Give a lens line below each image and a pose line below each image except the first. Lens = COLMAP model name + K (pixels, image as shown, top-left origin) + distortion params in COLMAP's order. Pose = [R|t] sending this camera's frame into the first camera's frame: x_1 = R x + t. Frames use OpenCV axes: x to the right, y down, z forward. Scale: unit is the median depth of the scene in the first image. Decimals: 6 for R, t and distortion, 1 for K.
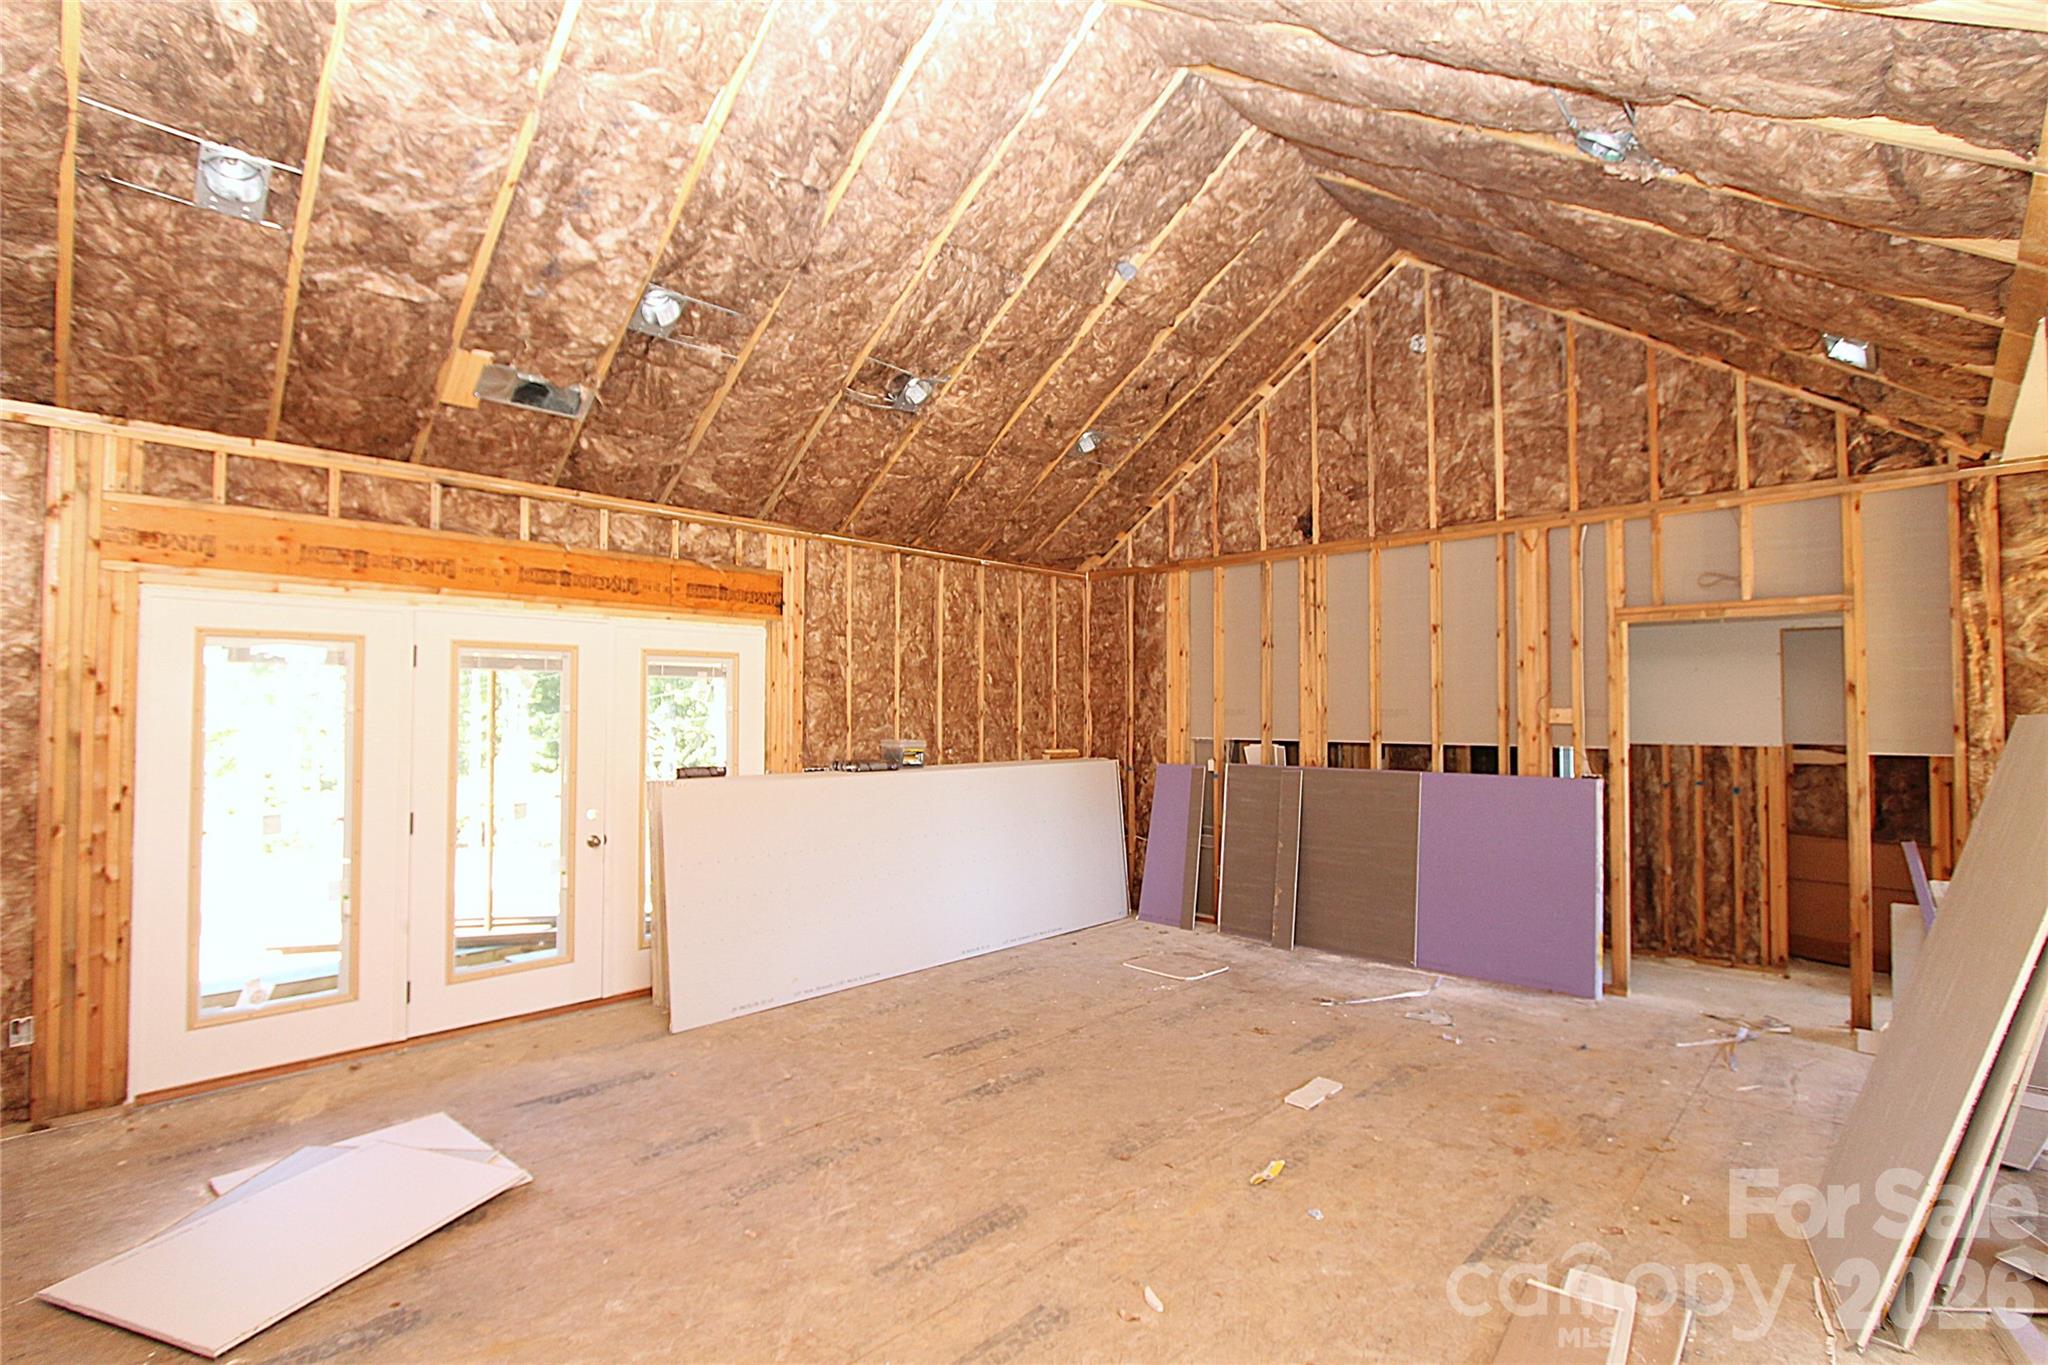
lens RADIAL K [[968.6, 0, 1044.0], [0, 968.6, 681.1], [0, 0, 1]] dist [-0.019158, -0.000168]
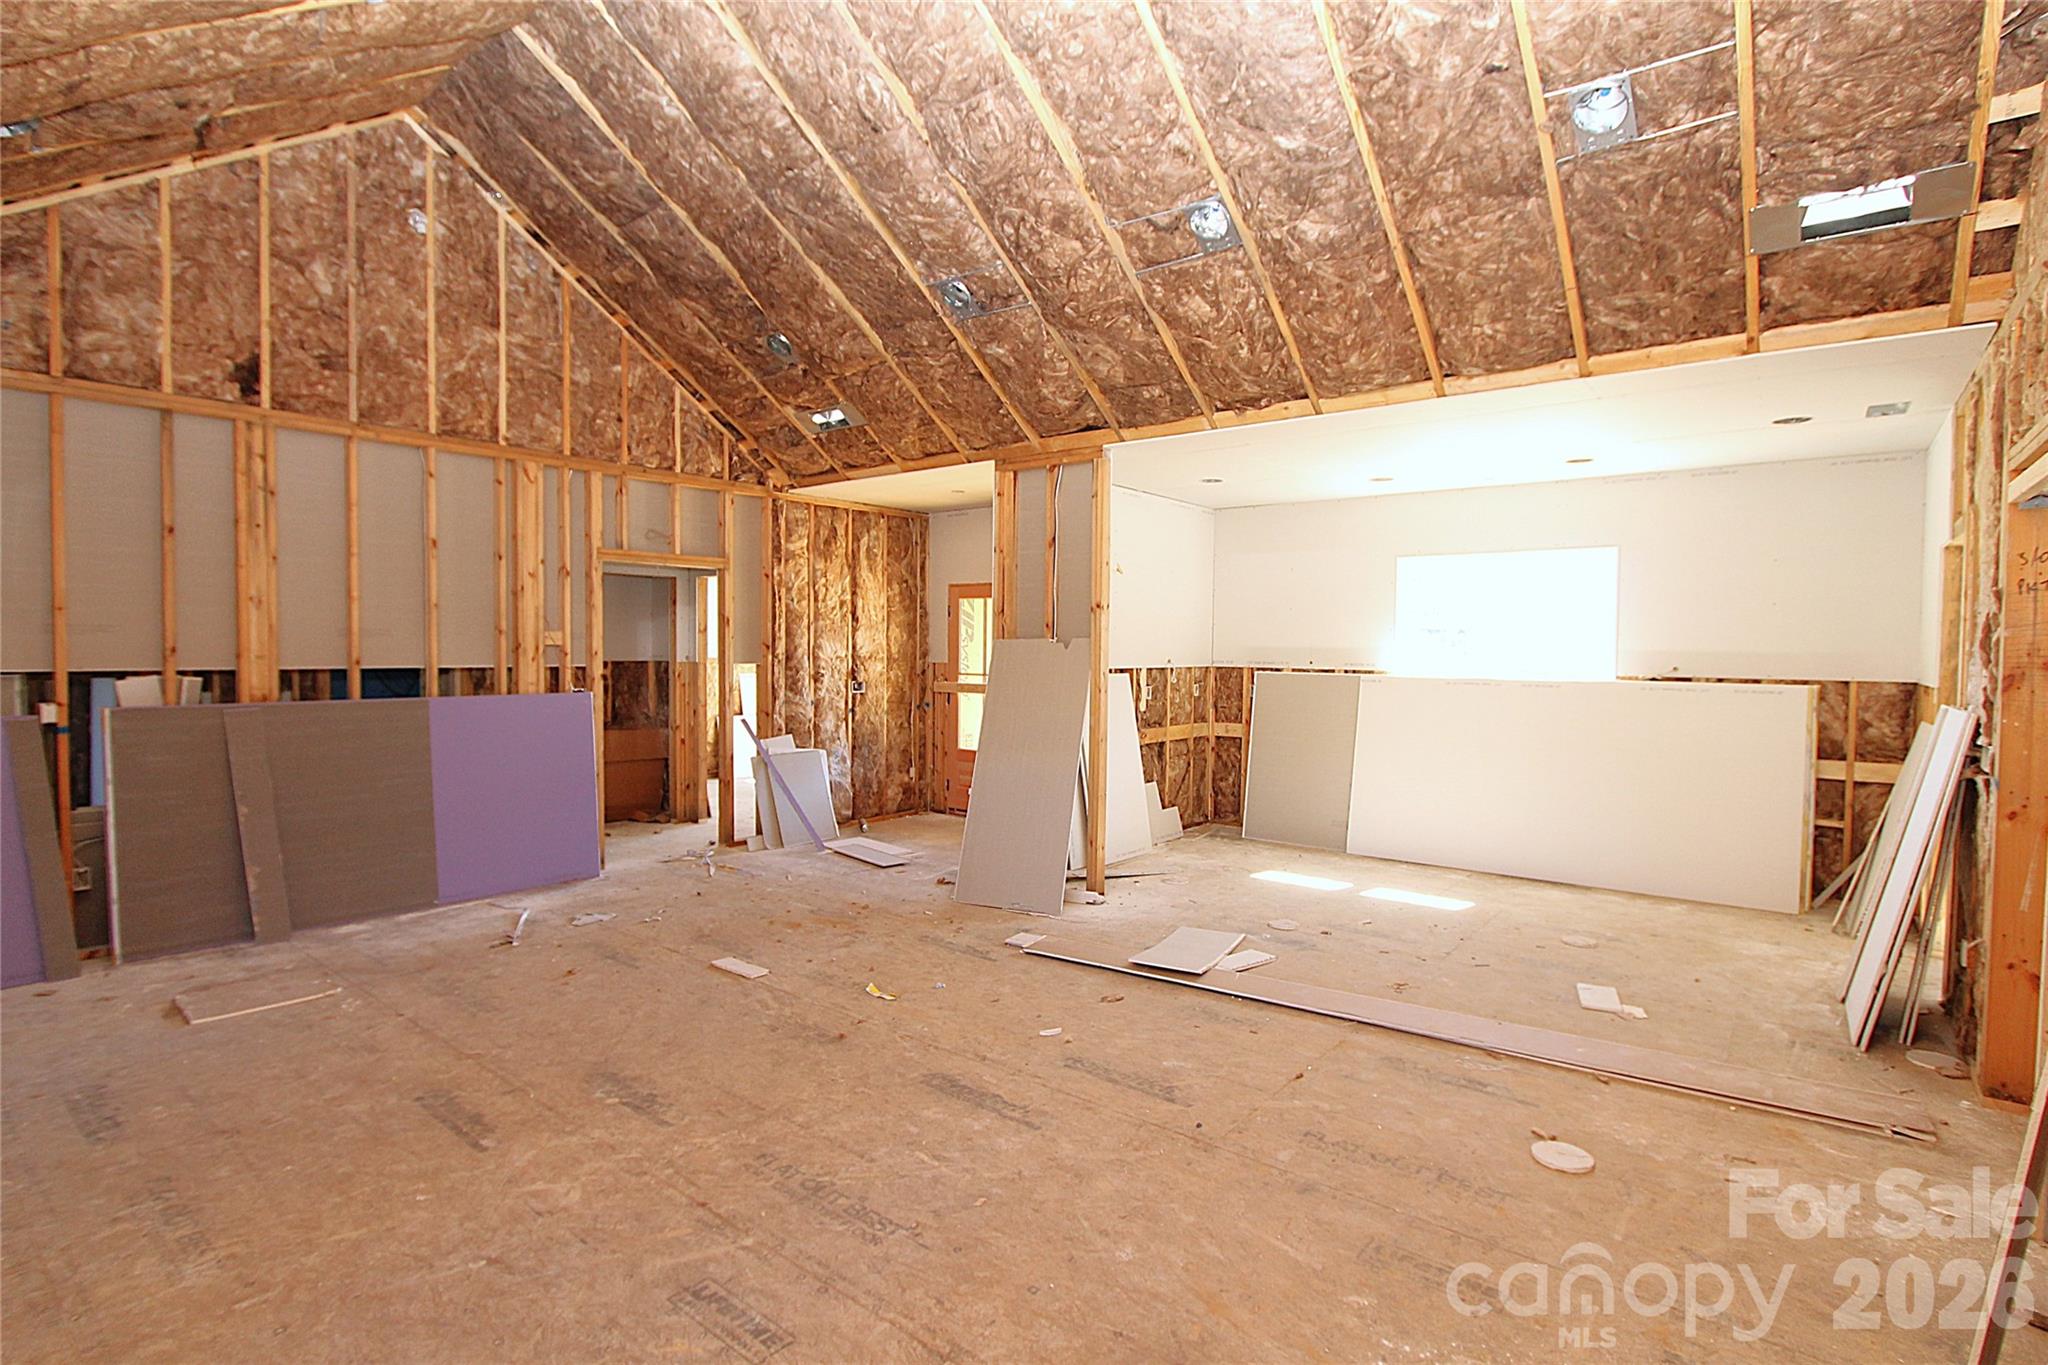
lens RADIAL K [[968.6, 0, 1044.0], [0, 968.6, 681.1], [0, 0, 1]] dist [-0.019158, -0.000168]
pose [[-0.090584, -0.038525, 0.995143, -0.620109], [-0.040917, 0.998552, 0.034932, 0.023687], [-0.995048, -0.037554, -0.092029, 0.537397]]
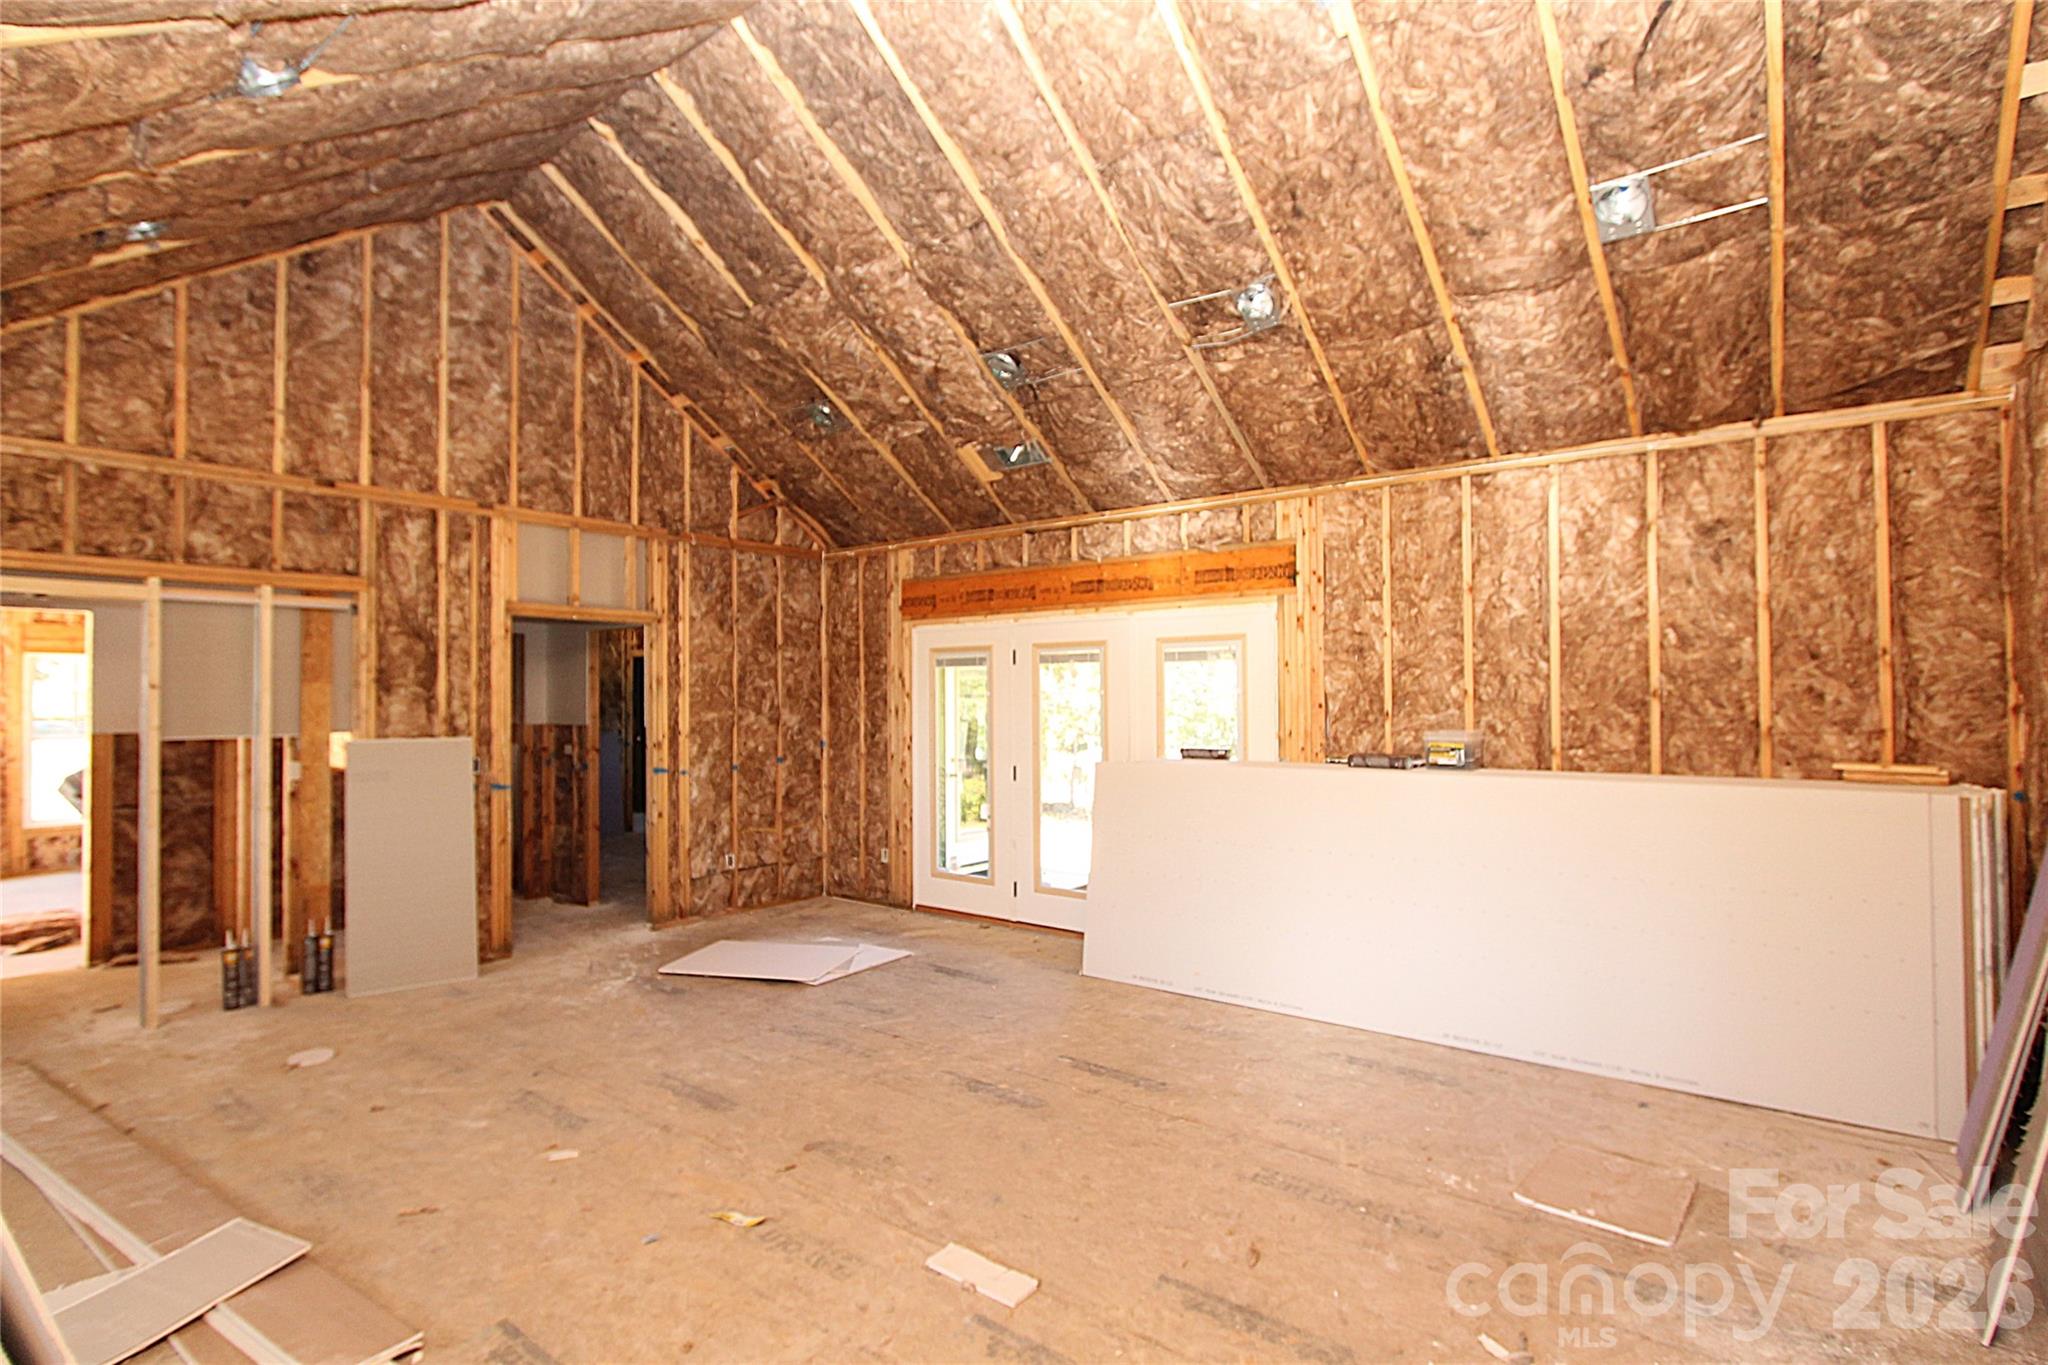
lens RADIAL K [[1026.5, 0, 1013.2], [0, 1026.5, 678.6], [0, 0, 1]] dist [-0.024080, -0.000158]
pose [[0.063012, -0.022997, -0.997748, 0.687851], [0.031902, 0.999270, -0.021017, 0.030153], [0.997503, -0.030506, 0.063700, 0.700077]]
